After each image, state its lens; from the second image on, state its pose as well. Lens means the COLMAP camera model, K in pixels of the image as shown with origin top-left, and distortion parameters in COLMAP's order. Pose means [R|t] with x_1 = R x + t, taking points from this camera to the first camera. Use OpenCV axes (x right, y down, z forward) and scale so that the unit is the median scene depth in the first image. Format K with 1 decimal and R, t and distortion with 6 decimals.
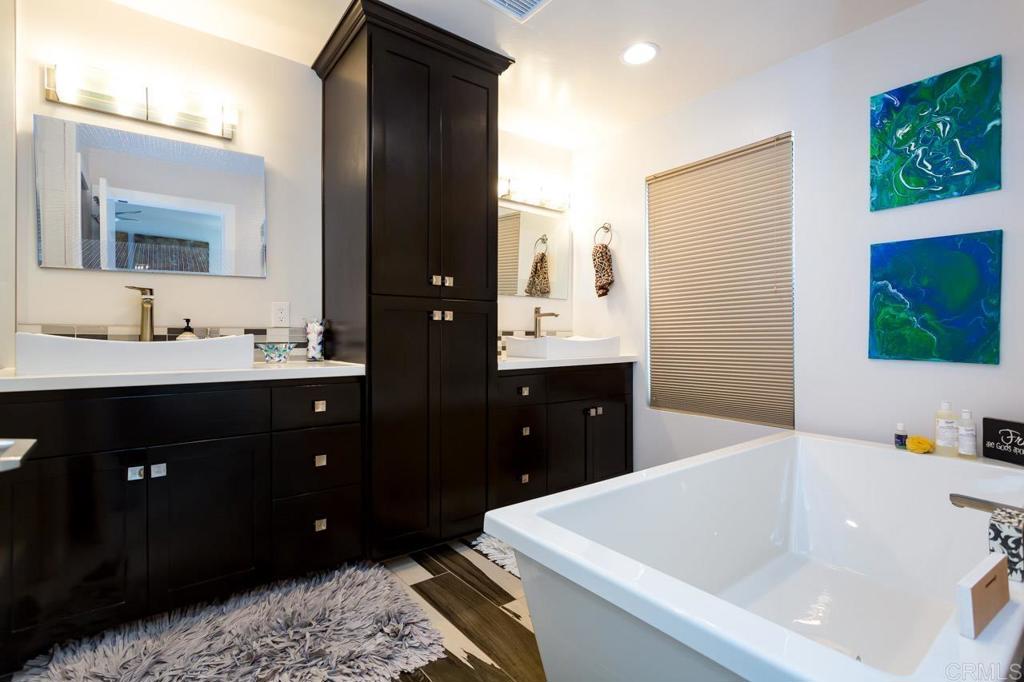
lens RADIAL K [[484.4, 0, 507.6], [0, 484.4, 338.4], [0, 0, 1]] dist [0.000554, 0.000361]
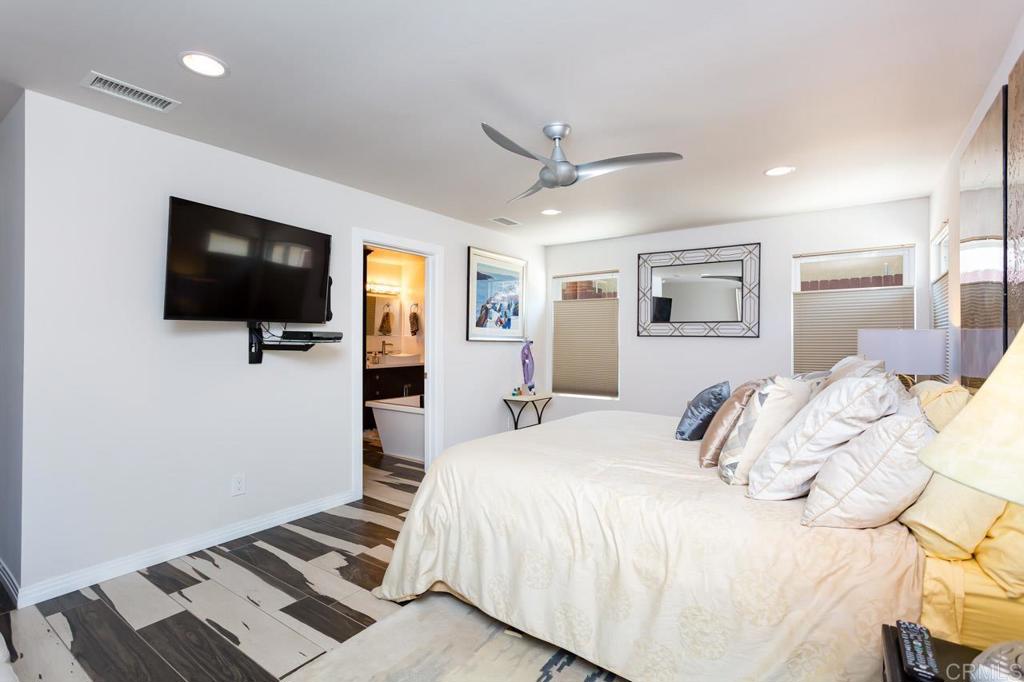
lens RADIAL K [[484.4, 0, 507.6], [0, 484.4, 338.4], [0, 0, 1]] dist [0.000554, 0.000361]
pose [[0.957134, 0.004438, 0.289612, -0.050398], [-0.002852, 0.999979, -0.005899, -0.085756], [-0.289632, 0.004820, 0.957126, -1.700466]]
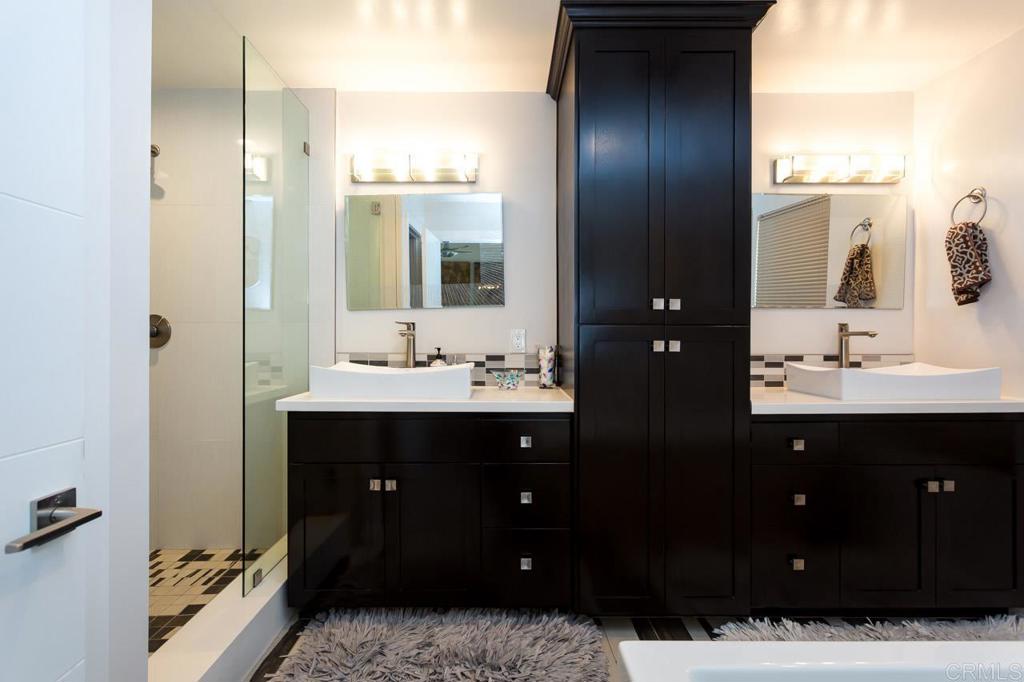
lens RADIAL K [[487.0, 0, 501.7], [0, 487.0, 337.8], [0, 0, 1]] dist [-0.001257, -0.000600]
pose [[0.794279, 0.000680, -0.607552, 0.132242], [-0.003228, 0.999990, -0.003101, -0.051683], [0.607544, 0.004424, 0.794274, 0.151645]]
